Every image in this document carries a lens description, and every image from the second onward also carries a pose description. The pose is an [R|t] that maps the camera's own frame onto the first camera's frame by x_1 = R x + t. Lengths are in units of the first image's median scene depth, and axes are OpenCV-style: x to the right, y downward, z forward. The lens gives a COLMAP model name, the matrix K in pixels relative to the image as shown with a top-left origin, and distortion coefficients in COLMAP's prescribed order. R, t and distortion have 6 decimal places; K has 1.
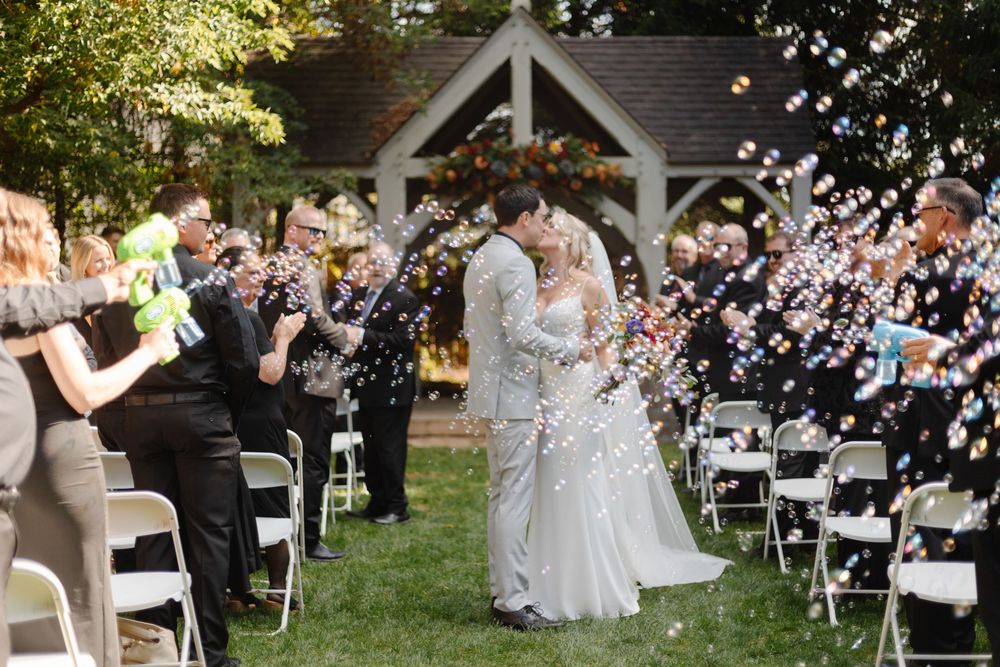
lens RADIAL K [[1423.6, 0, 500.0], [0, 1423.6, 333.5], [0, 0, 1]] dist [-0.000598, 0.016426]
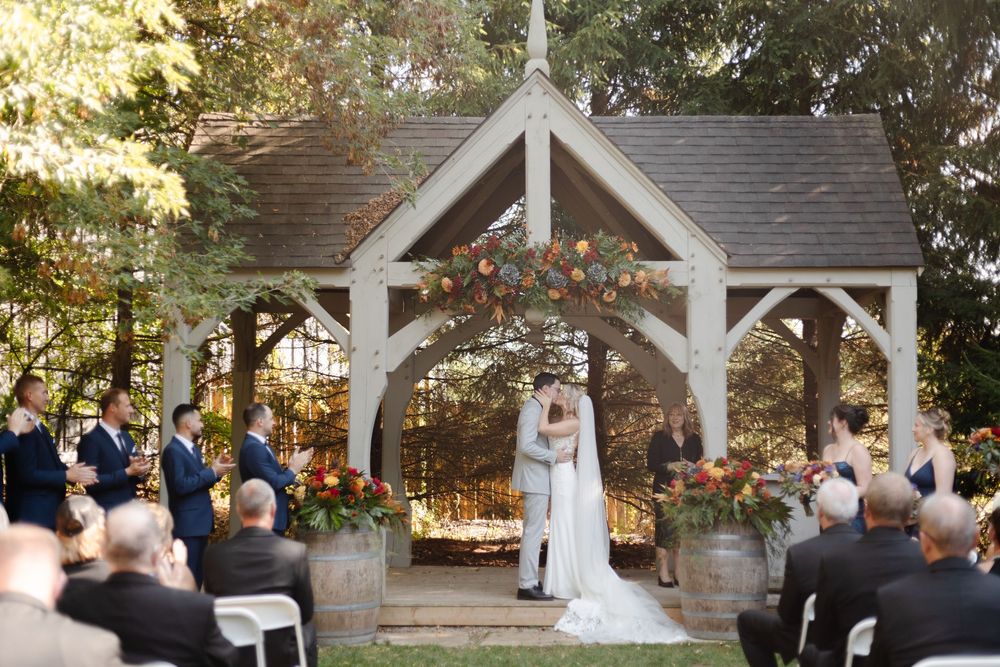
lens RADIAL K [[1423.6, 0, 500.0], [0, 1423.6, 333.5], [0, 0, 1]] dist [-0.000598, 0.016426]
pose [[0.999974, 0.001862, -0.007012, -0.000179], [-0.002525, 0.995407, -0.095701, -0.010754], [0.006801, 0.095716, 0.995385, 0.238130]]
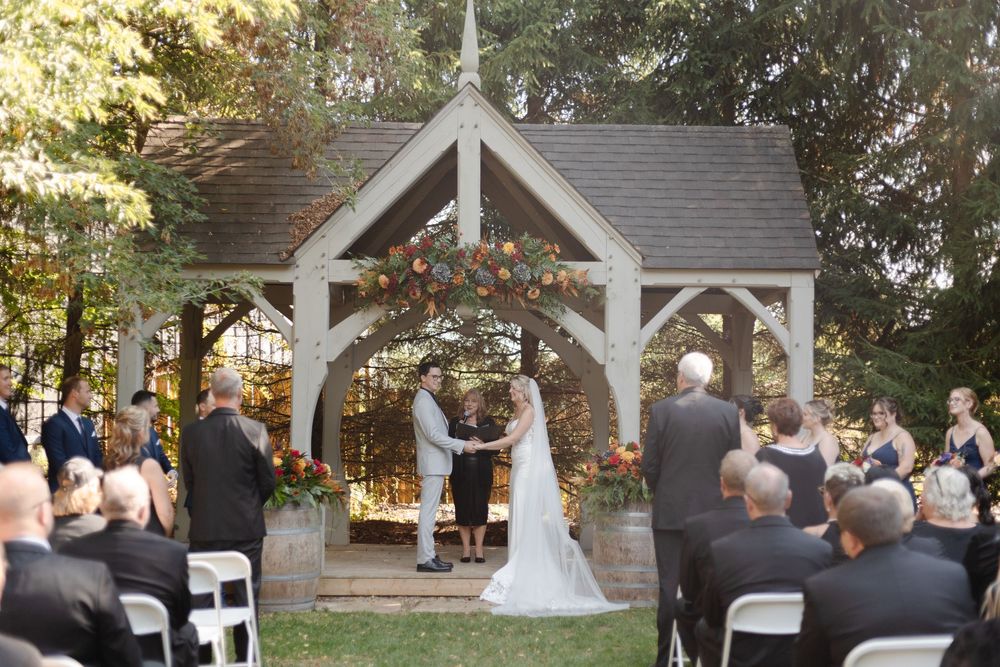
lens RADIAL K [[1455.5, 0, 500.0], [0, 1455.5, 333.5], [0, 0, 1]] dist [-0.017277, -0.051946]
pose [[0.999490, 0.010239, 0.030259, 0.008258], [-0.007600, 0.996259, -0.086088, -0.007633], [-0.031028, 0.085814, 0.995828, 0.154604]]
